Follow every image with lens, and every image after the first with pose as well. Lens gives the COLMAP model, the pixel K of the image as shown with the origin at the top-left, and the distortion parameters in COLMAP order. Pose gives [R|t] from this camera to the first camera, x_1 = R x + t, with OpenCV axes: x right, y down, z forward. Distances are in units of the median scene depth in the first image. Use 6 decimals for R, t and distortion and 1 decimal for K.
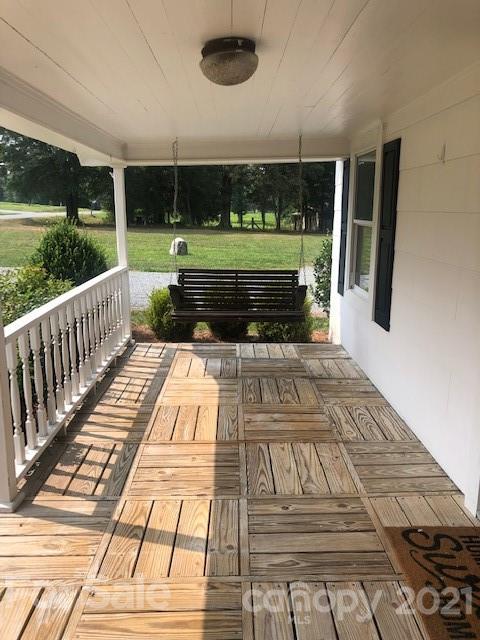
lens RADIAL K [[526.5, 0, 241.2], [0, 526.5, 319.5], [0, 0, 1]] dist [0.029521, -0.010754]
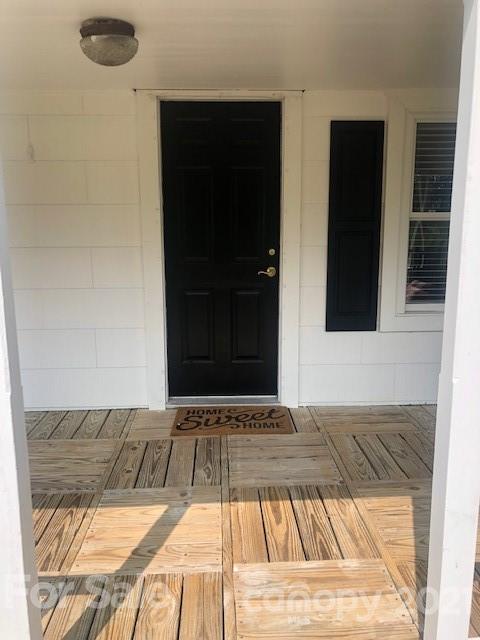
lens RADIAL K [[526.5, 0, 241.9], [0, 526.5, 320.4], [0, 0, 1]] dist [0.029521, -0.010754]
pose [[-0.037991, -0.178704, 0.983169, -1.014536], [0.215135, 0.959345, 0.182687, -0.093377], [-0.975845, 0.218455, 0.001999, 0.770327]]
